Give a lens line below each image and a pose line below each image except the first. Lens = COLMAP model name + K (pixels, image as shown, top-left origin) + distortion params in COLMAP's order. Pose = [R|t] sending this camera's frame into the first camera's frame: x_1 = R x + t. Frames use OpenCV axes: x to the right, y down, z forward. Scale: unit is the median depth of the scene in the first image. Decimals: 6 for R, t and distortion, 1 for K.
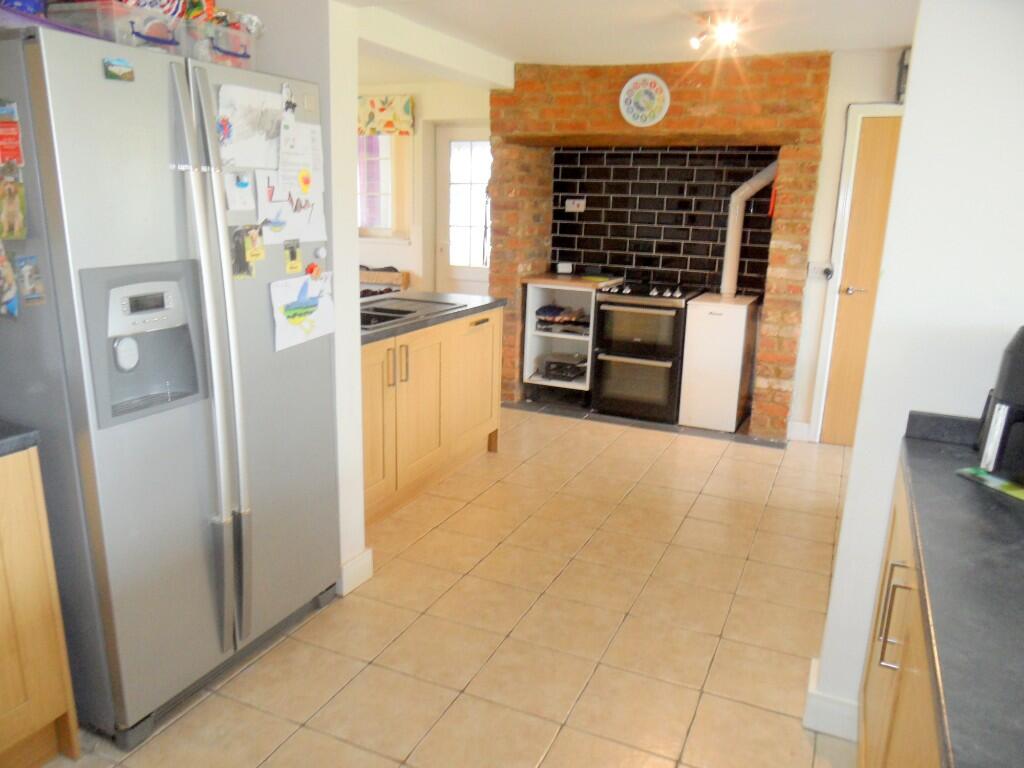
lens RADIAL K [[747.5, 0, 507.2], [0, 747.5, 388.0], [0, 0, 1]] dist [-0.040441, 0.038293]
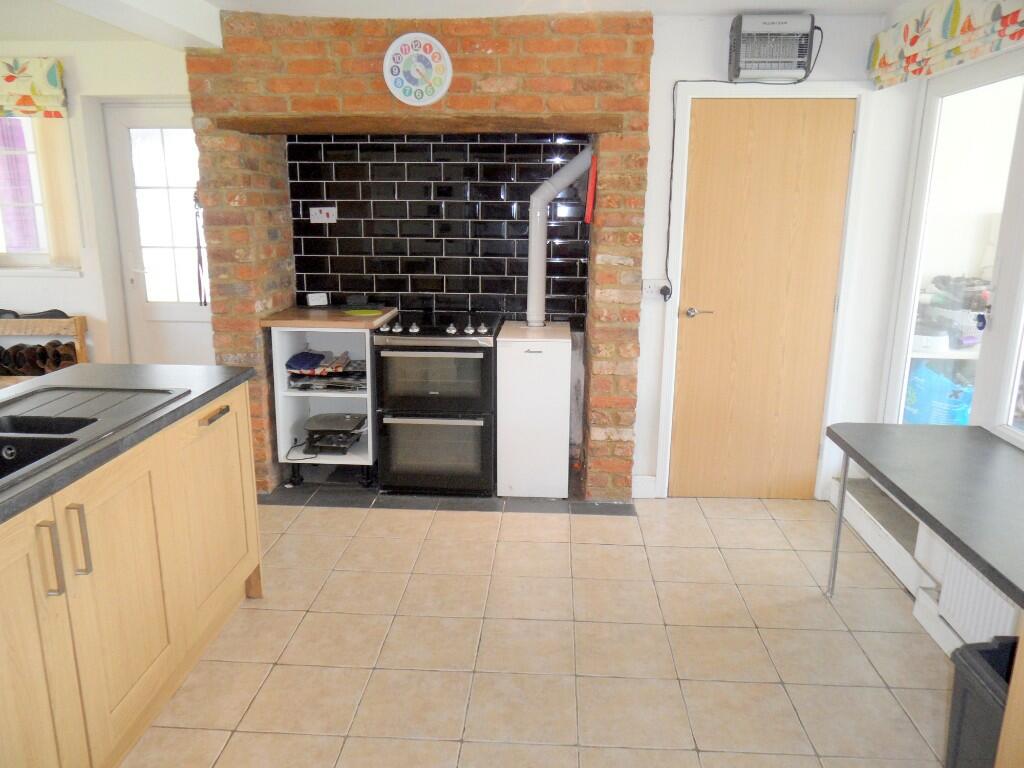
lens RADIAL K [[747.5, 0, 507.2], [0, 747.5, 388.0], [0, 0, 1]] dist [-0.040441, 0.038293]
pose [[0.929106, -0.105701, 0.354386, -0.022630], [0.106303, 0.994174, 0.017831, -0.076853], [-0.354206, 0.021106, 0.934929, 0.280528]]
